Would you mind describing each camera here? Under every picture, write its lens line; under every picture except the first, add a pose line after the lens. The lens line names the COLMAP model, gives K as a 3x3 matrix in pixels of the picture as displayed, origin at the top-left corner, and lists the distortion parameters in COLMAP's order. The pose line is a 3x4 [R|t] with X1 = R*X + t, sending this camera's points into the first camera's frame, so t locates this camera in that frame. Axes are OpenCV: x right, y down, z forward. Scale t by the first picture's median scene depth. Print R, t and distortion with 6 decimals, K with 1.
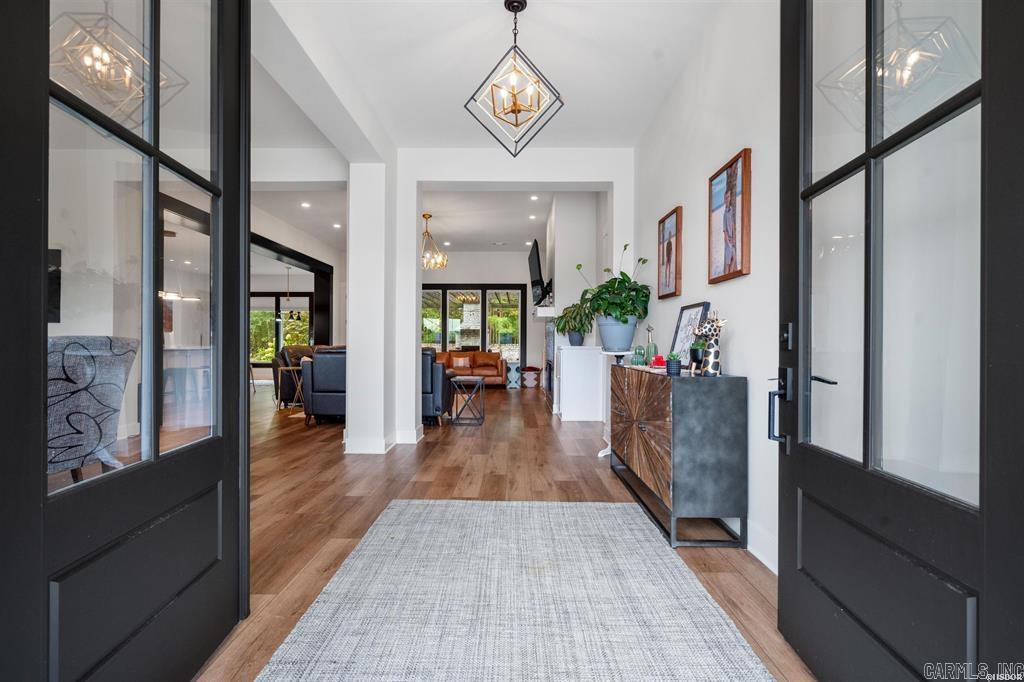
lens RADIAL K [[469.1, 0, 504.9], [0, 469.1, 339.8], [0, 0, 1]] dist [-0.002249, 0.001367]
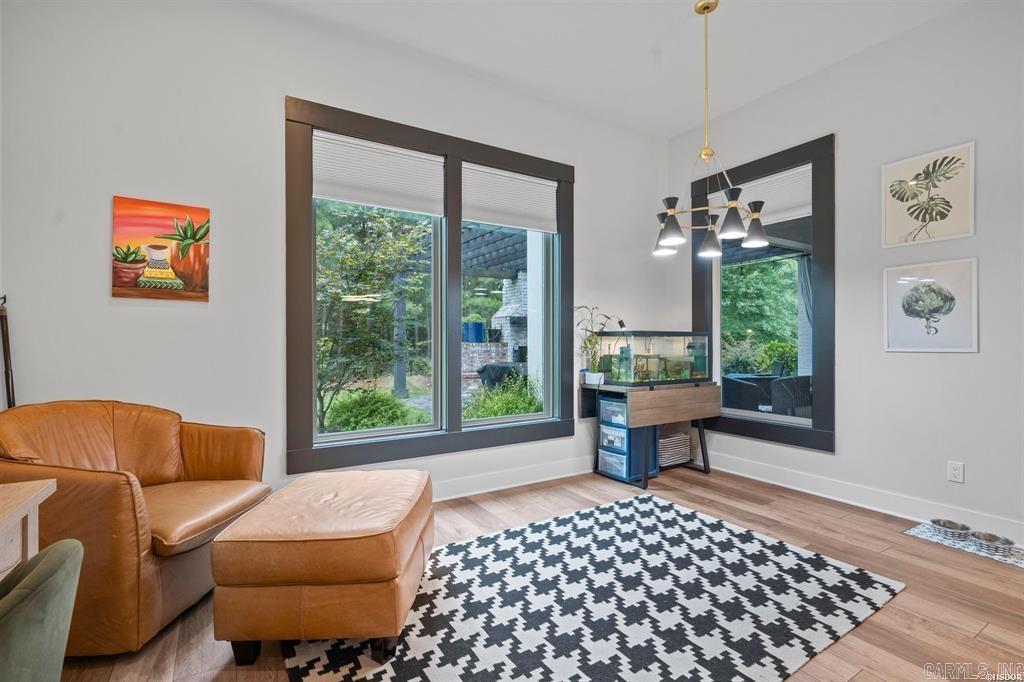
lens RADIAL K [[469.1, 0, 515.2], [0, 469.1, 341.3], [0, 0, 1]] dist [-0.002249, 0.001367]
pose [[0.830651, -0.004779, 0.556773, -1.690468], [0.000354, 0.999968, 0.008054, 0.001965], [-0.556793, -0.006493, 0.830626, 2.217622]]
